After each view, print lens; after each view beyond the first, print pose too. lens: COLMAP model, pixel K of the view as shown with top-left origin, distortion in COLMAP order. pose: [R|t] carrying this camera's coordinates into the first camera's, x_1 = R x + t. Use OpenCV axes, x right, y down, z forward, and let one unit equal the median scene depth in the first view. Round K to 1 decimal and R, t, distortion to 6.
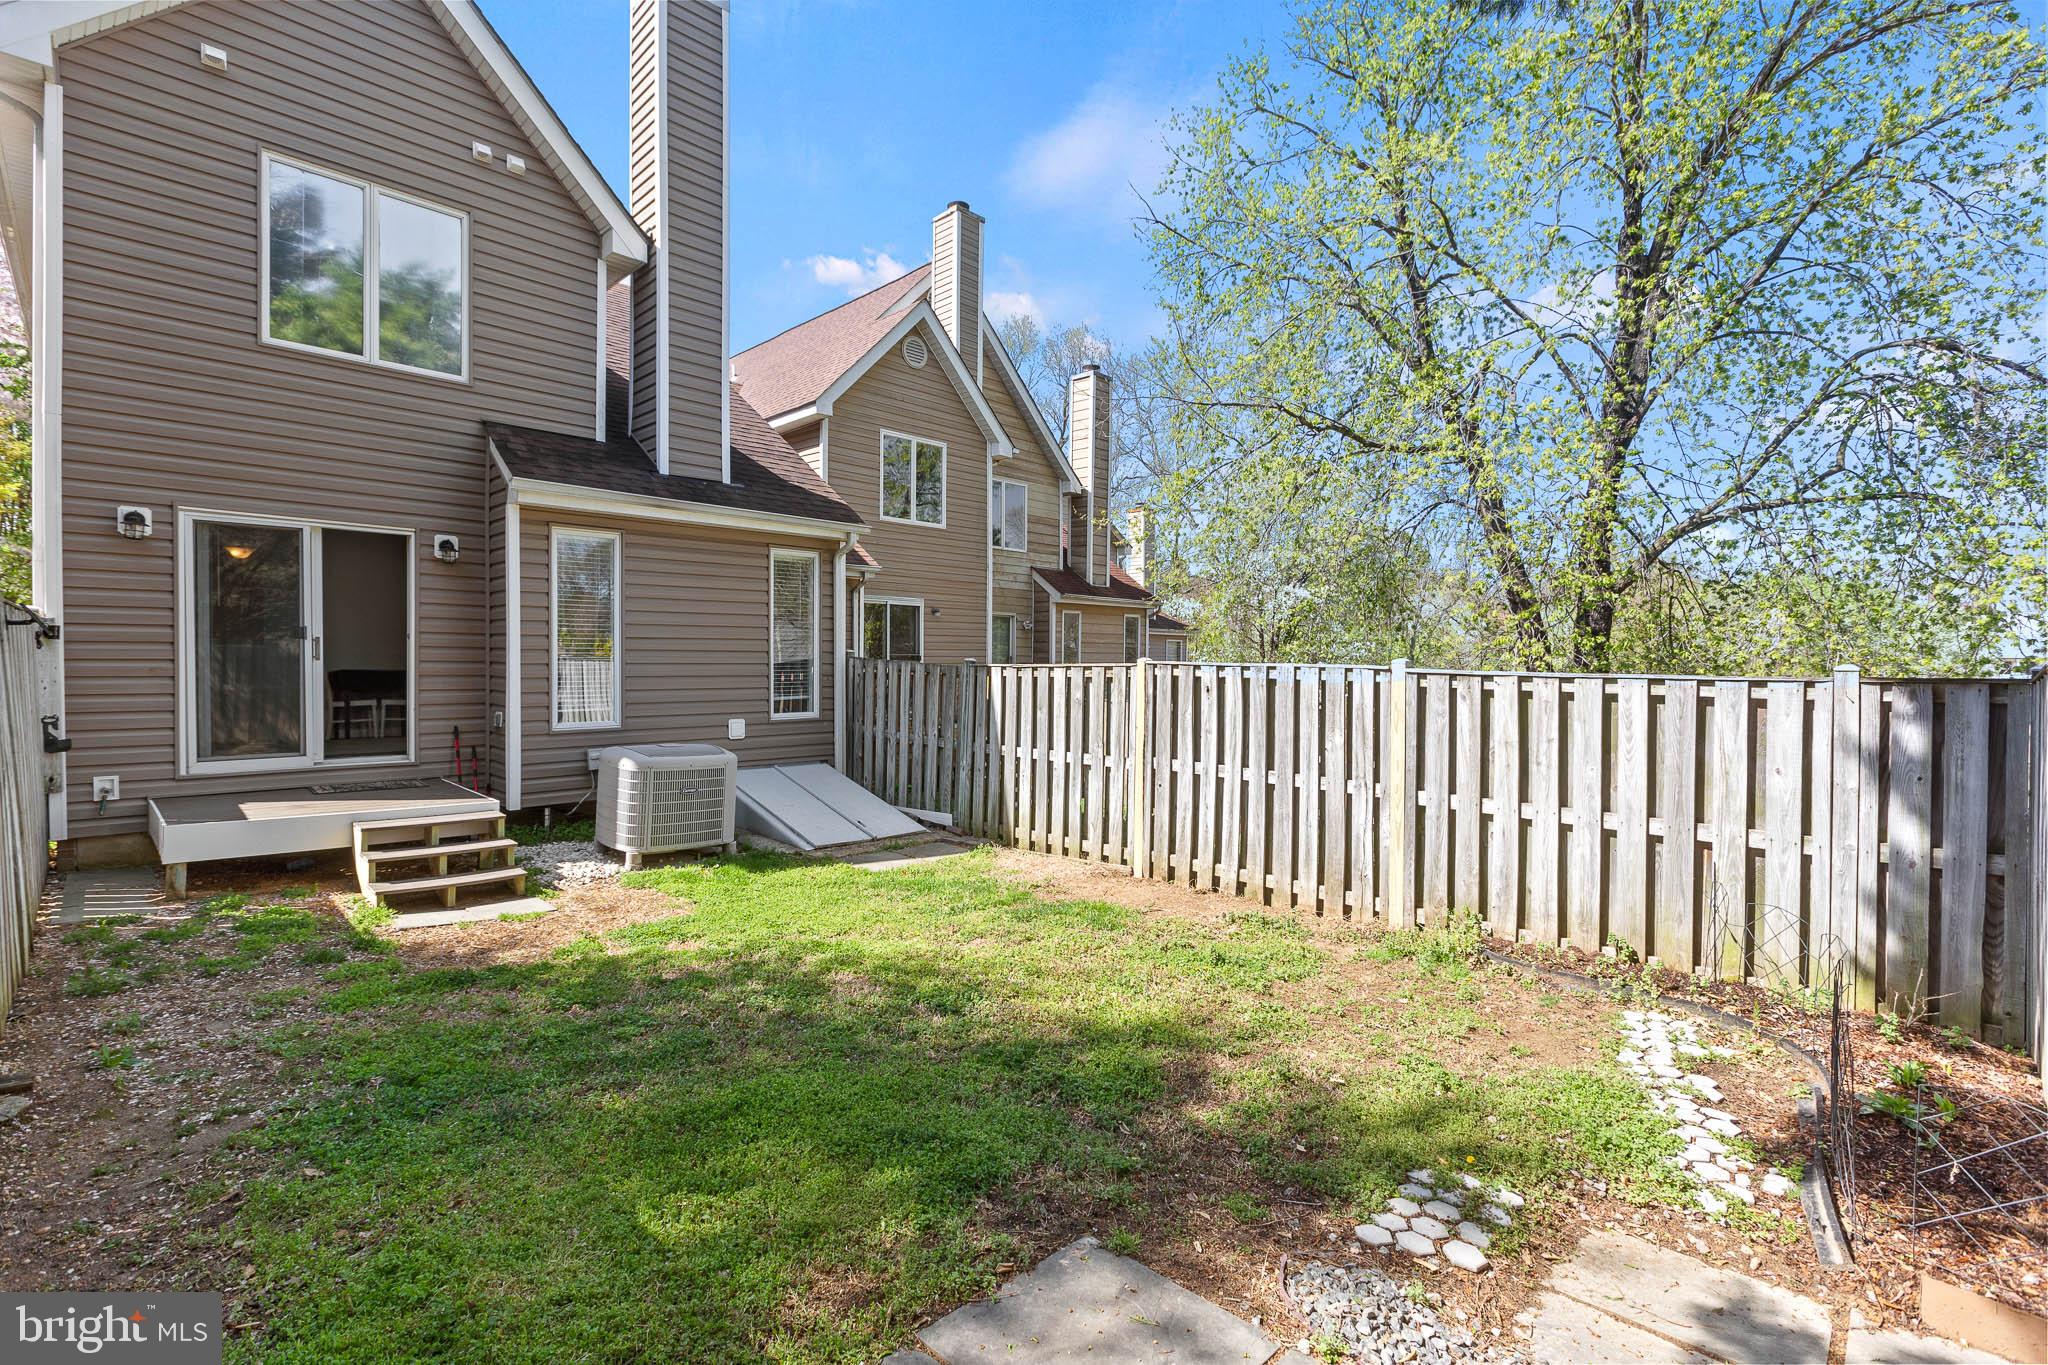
lens RADIAL K [[925.8, 0, 1024.0], [0, 925.8, 682.5], [0, 0, 1]] dist [-0.000299, -0.000473]
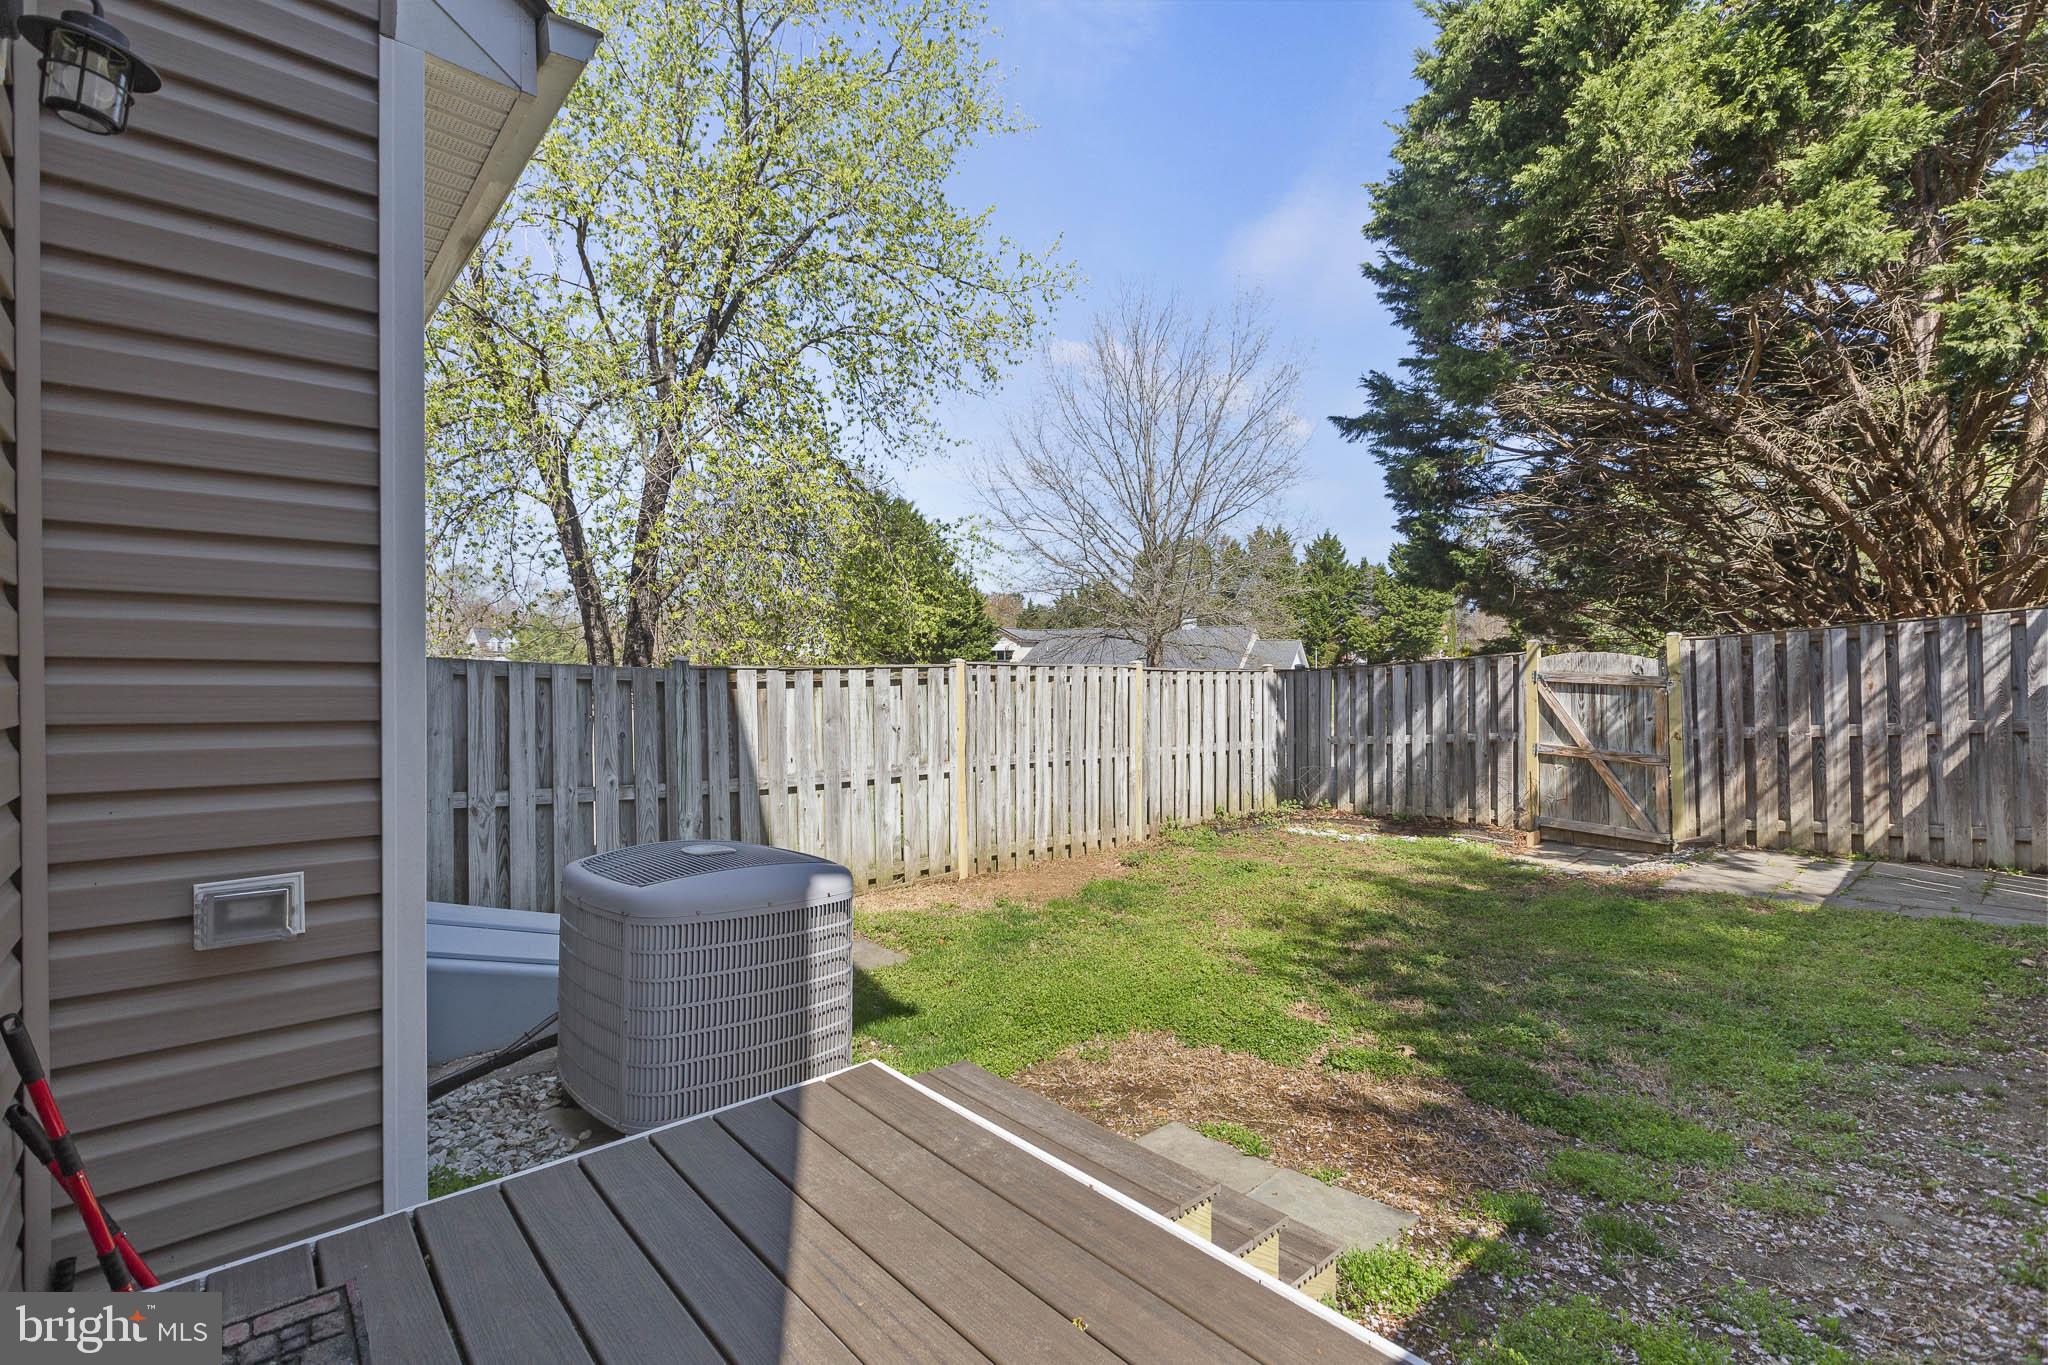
lens RADIAL K [[925.8, 0, 1024.0], [0, 925.8, 682.5], [0, 0, 1]] dist [-0.000299, -0.000473]
pose [[0.063906, -0.018106, 0.997792, -1.225102], [0.027447, 0.999489, 0.016379, -0.022884], [-0.997578, 0.026340, 0.064370, 1.213352]]
